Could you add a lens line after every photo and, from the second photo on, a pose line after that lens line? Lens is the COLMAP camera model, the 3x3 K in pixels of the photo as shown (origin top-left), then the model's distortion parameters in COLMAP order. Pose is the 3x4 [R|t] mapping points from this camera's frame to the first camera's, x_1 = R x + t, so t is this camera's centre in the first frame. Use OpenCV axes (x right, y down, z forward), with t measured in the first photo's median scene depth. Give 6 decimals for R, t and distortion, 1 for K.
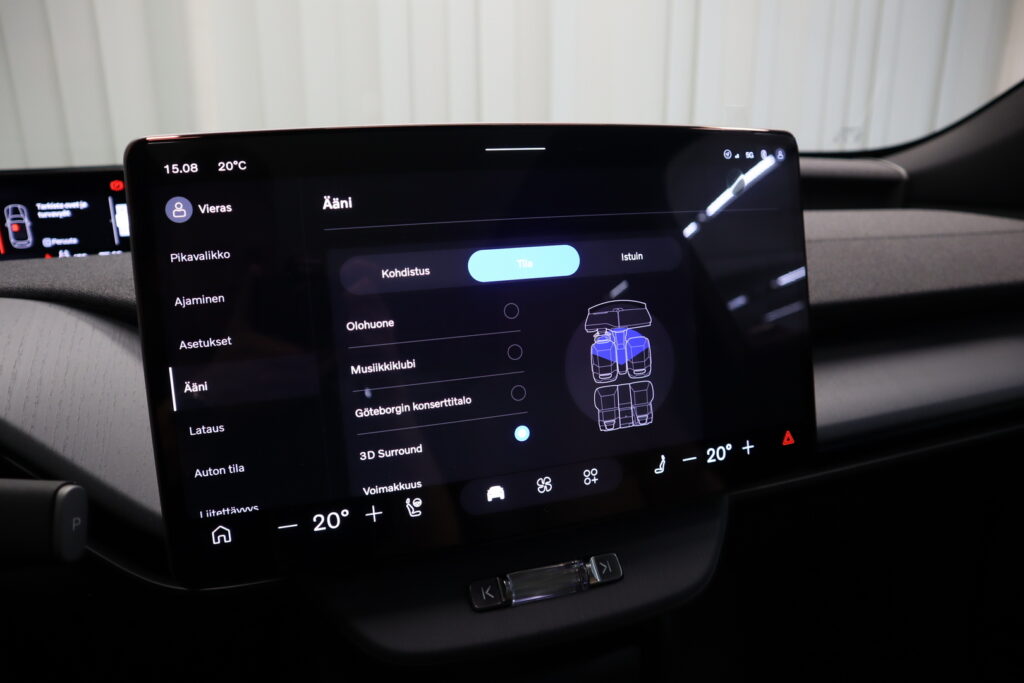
lens RADIAL K [[711.1, 0, 515.1], [0, 711.1, 343.7], [0, 0, 1]] dist [-0.124339, 0.074380]
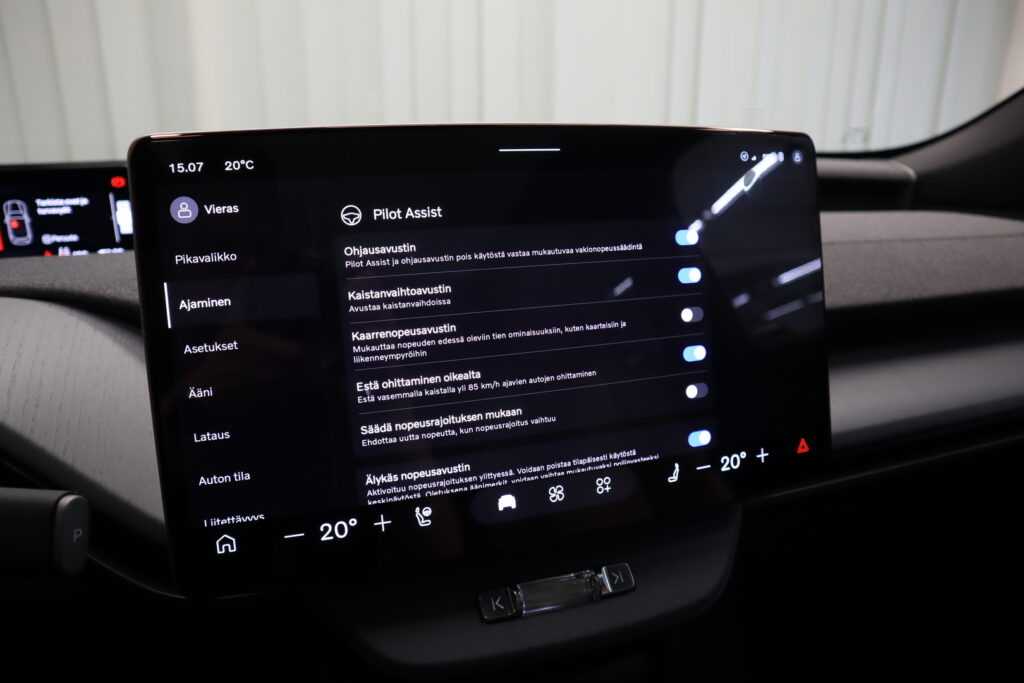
lens RADIAL K [[711.1, 0, 513.4], [0, 711.1, 342.2], [0, 0, 1]] dist [-0.124339, 0.074380]
pose [[0.999976, 0.006945, 0.000743, -0.018456], [-0.006947, 0.999972, 0.002845, -0.011022], [-0.000723, -0.002851, 0.999996, 0.021738]]
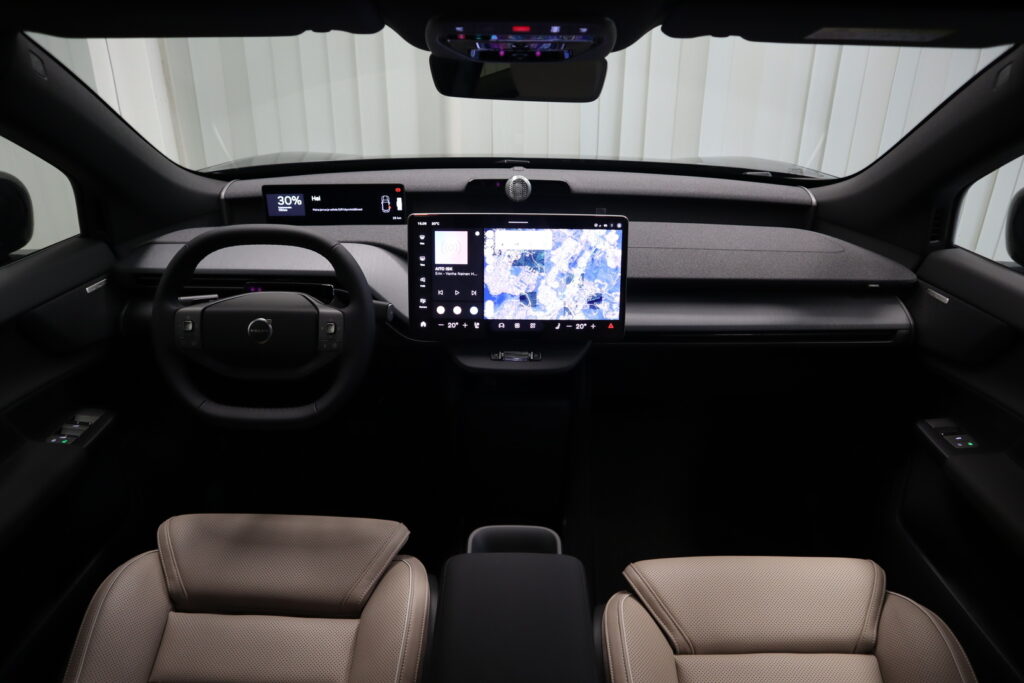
lens RADIAL K [[711.1, 0, 513.7], [0, 711.1, 337.5], [0, 0, 1]] dist [-0.124339, 0.074380]
pose [[0.946249, 0.152707, -0.285120, 0.888541], [-0.109999, 0.980919, 0.160307, -0.246814], [0.304159, -0.120328, 0.944991, -1.931130]]
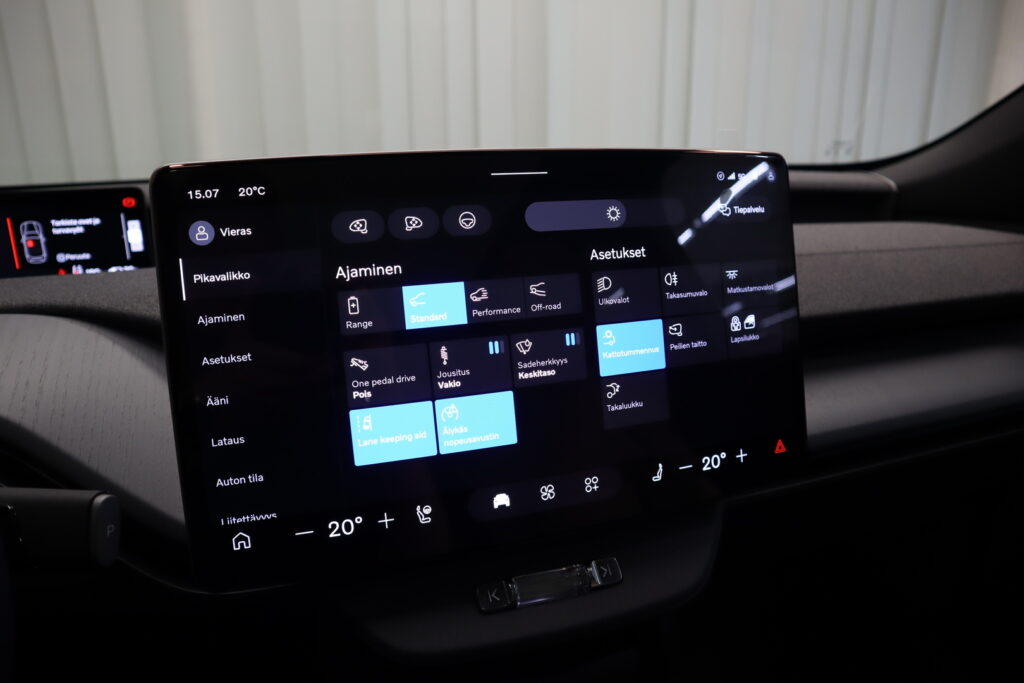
lens RADIAL K [[711.1, 0, 514.3], [0, 711.1, 342.6], [0, 0, 1]] dist [-0.124339, 0.074380]
pose [[0.999987, -0.003116, 0.004156, -0.010656], [0.003163, 0.999931, -0.011273, -0.010100], [-0.004121, 0.011286, 0.999928, -0.047478]]
